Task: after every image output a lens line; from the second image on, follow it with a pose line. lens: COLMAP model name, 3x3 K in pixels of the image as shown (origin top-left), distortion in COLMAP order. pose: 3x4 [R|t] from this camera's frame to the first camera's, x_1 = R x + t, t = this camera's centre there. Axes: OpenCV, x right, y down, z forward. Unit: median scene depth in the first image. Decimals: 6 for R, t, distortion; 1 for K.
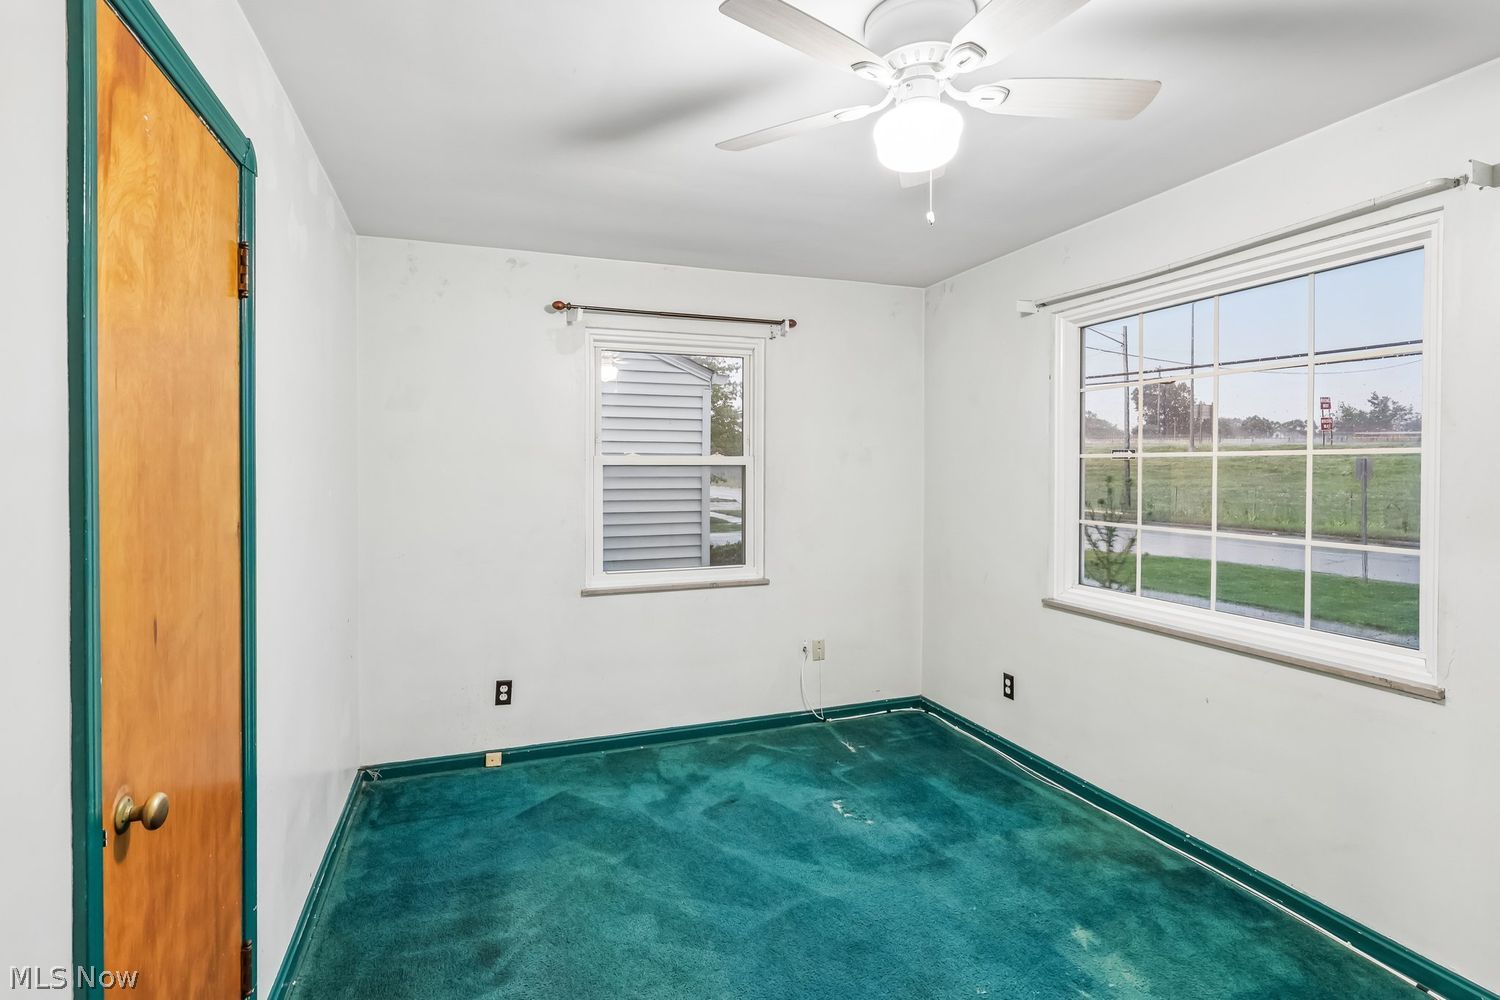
lens RADIAL K [[721.1, 0, 746.1], [0, 721.1, 473.6], [0, 0, 1]] dist [-0.016514, 0.000333]
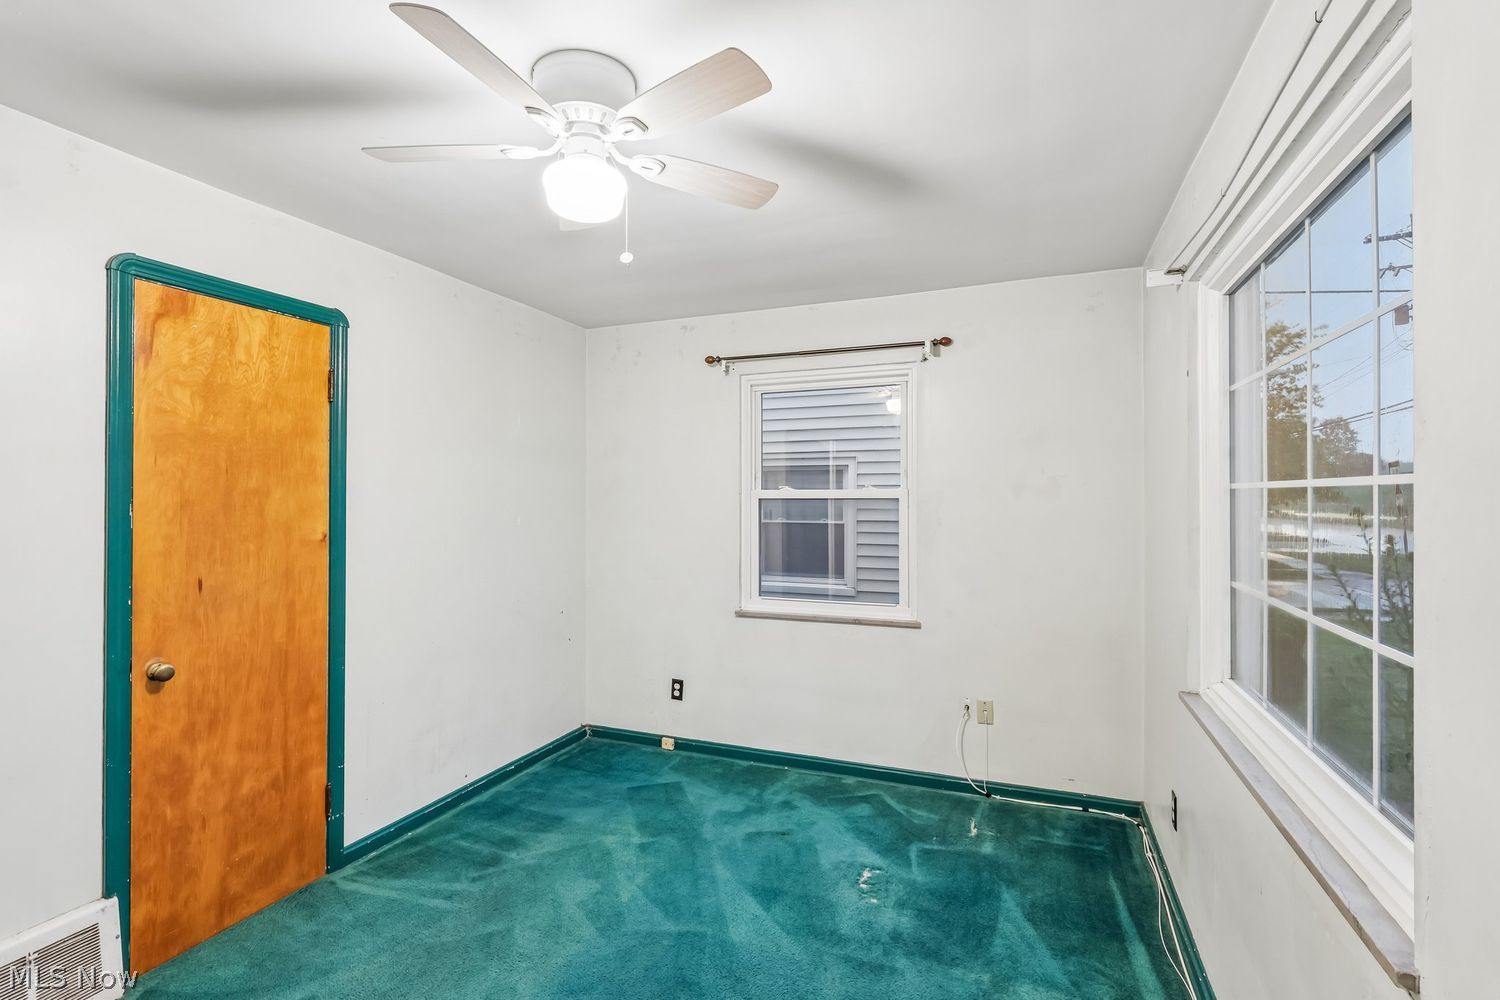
lens RADIAL K [[732.3, 0, 769.1], [0, 732.3, 491.2], [0, 0, 1]] dist [-0.006619, -0.000578]
pose [[0.734594, -0.006170, -0.678478, 0.609885], [-0.005777, 0.999866, -0.015347, -0.006427], [0.678482, 0.015193, 0.734460, 0.210490]]
